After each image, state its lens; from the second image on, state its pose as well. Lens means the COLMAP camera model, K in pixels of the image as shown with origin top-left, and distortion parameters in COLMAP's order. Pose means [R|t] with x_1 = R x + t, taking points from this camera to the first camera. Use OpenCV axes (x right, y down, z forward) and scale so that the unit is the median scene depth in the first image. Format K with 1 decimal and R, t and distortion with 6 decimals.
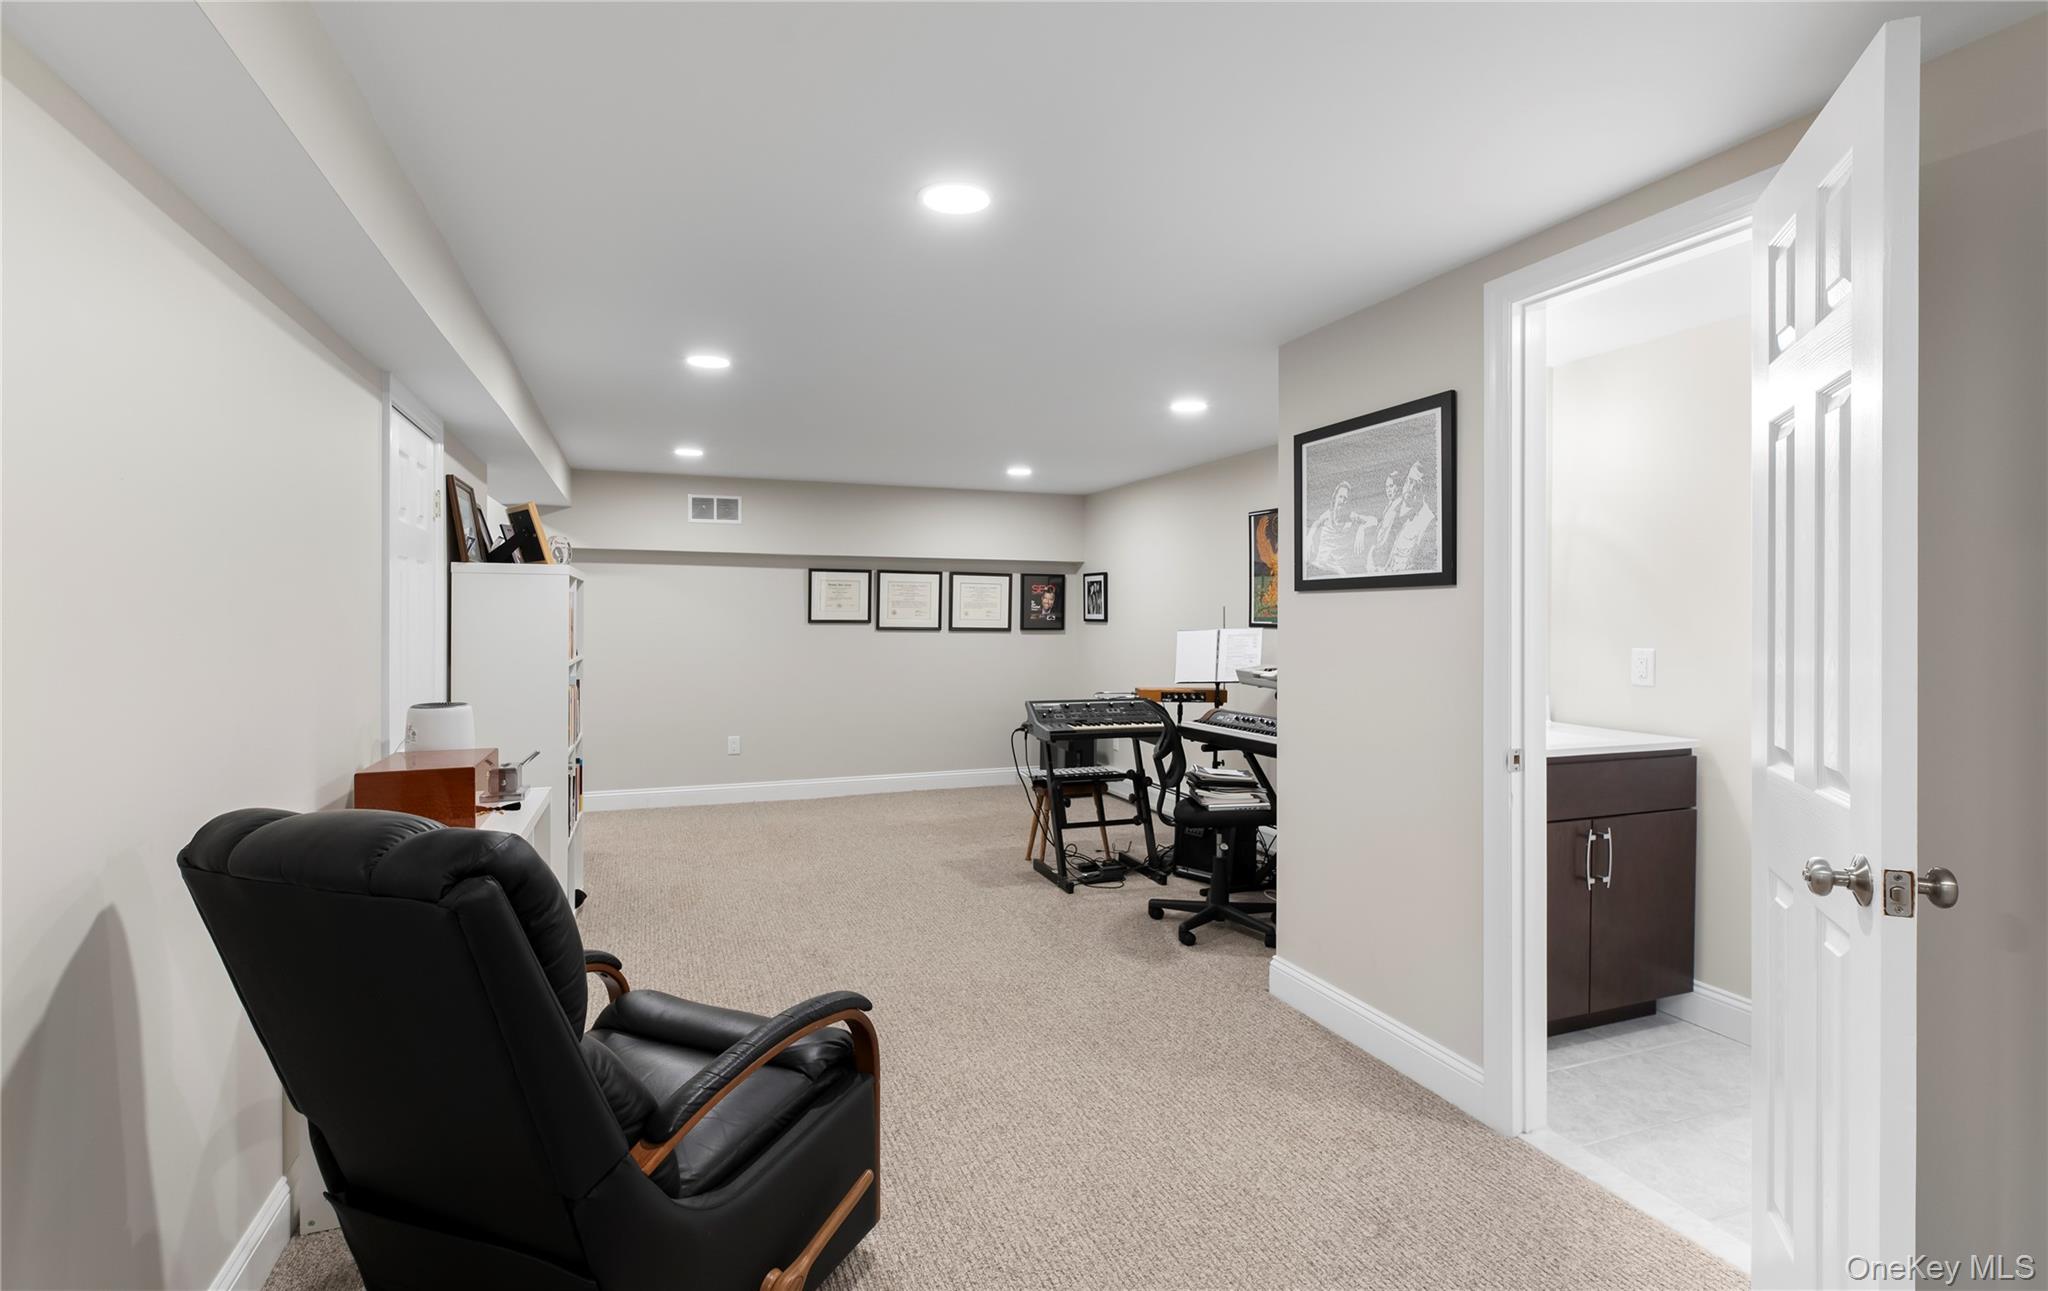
lens RADIAL K [[956.9, 0, 1027.4], [0, 956.9, 617.9], [0, 0, 1]] dist [-0.003191, -0.000828]
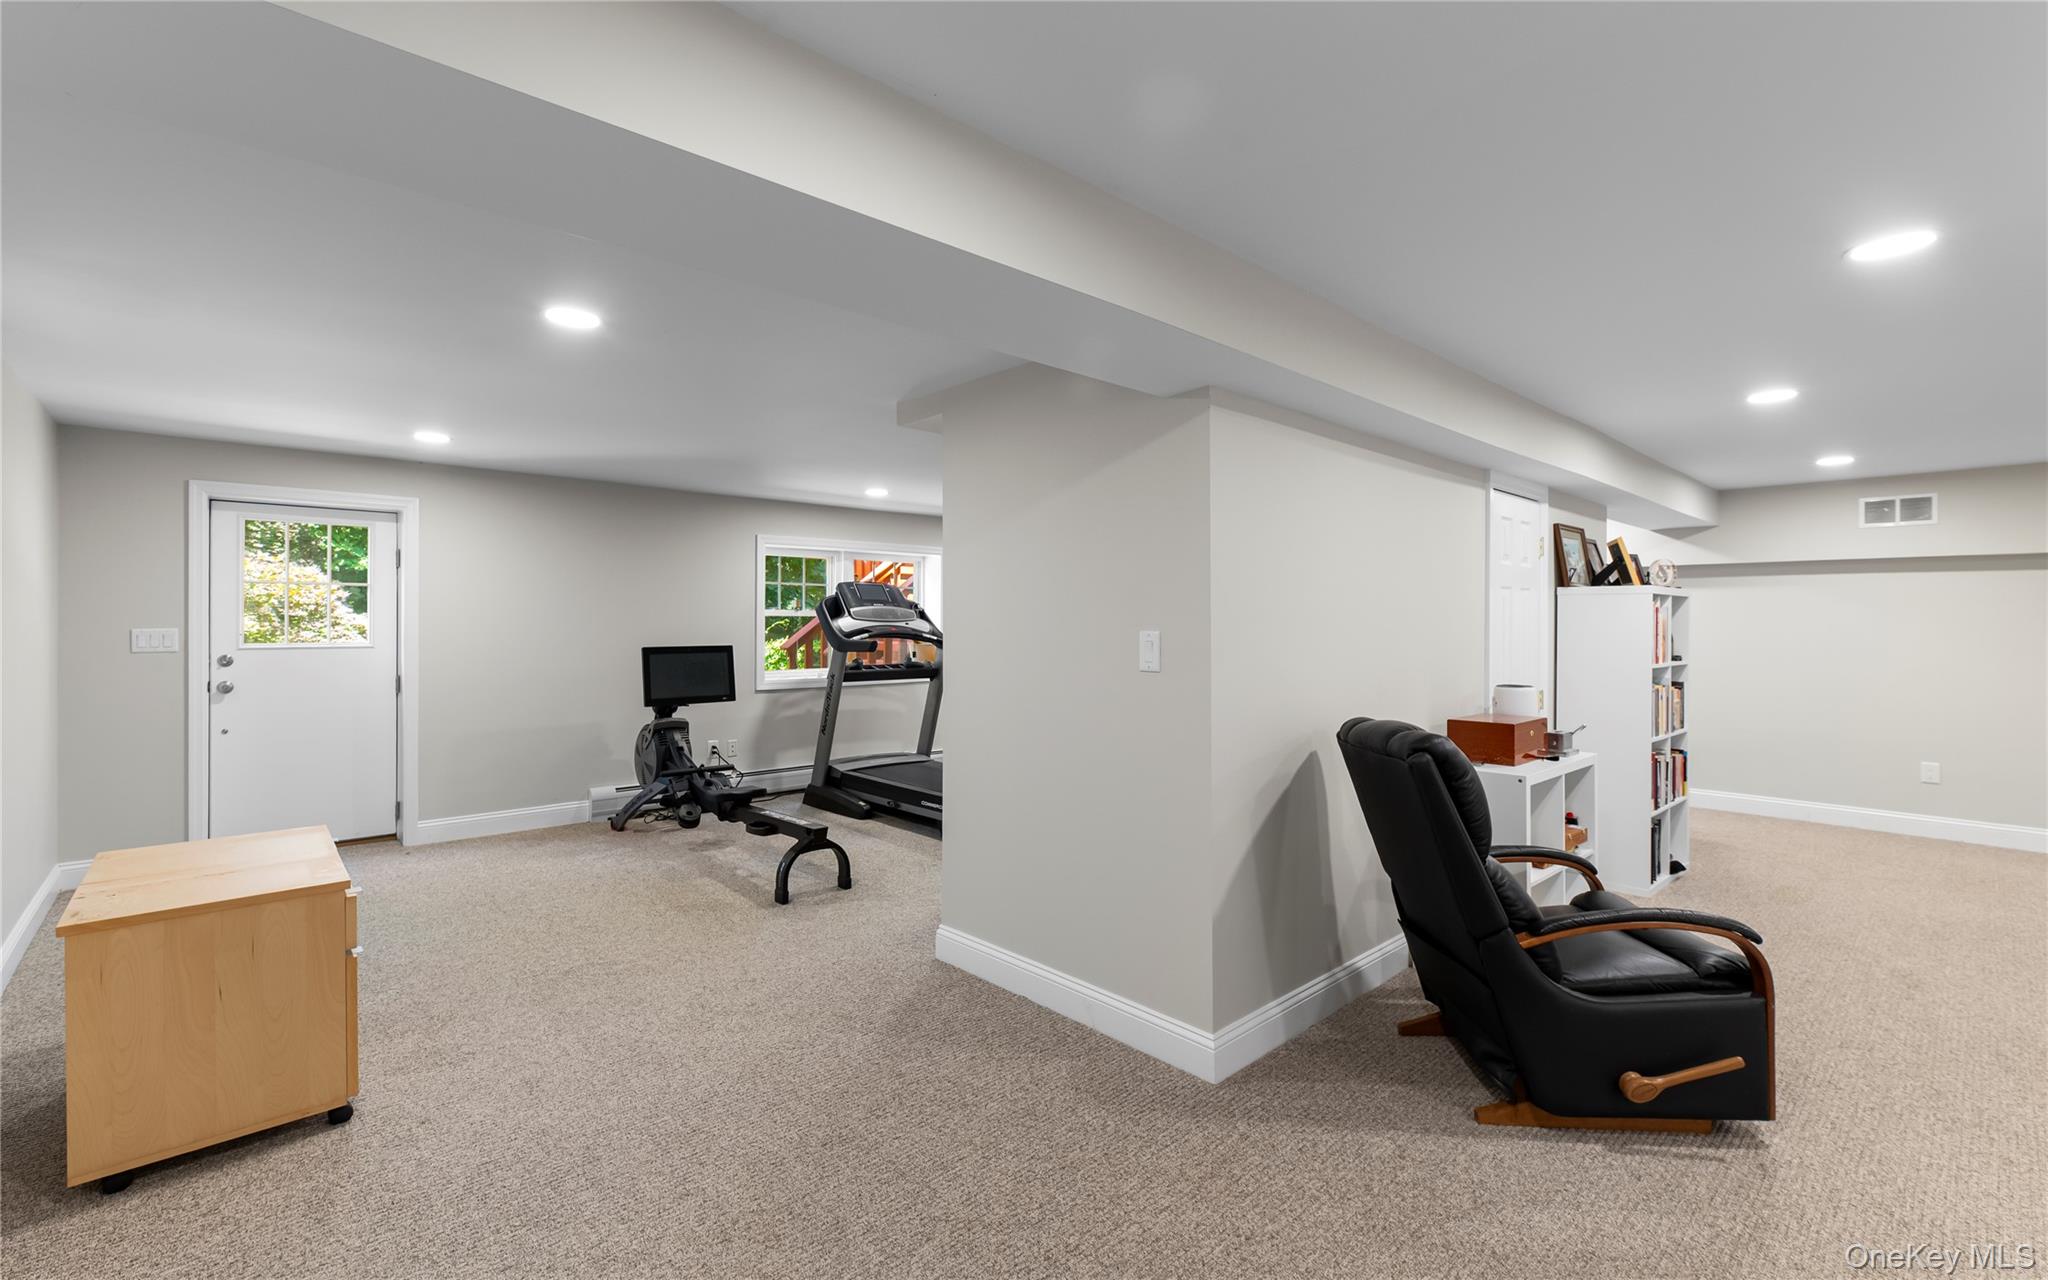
lens RADIAL K [[887.5, 0, 1024.4], [0, 887.5, 630.6], [0, 0, 1]] dist [0.000517, -0.000009]
pose [[0.367473, 0.007466, -0.930004, 0.293539], [-0.004369, 0.999971, 0.006301, -0.001005], [0.930024, 0.001748, 0.367494, -0.169322]]
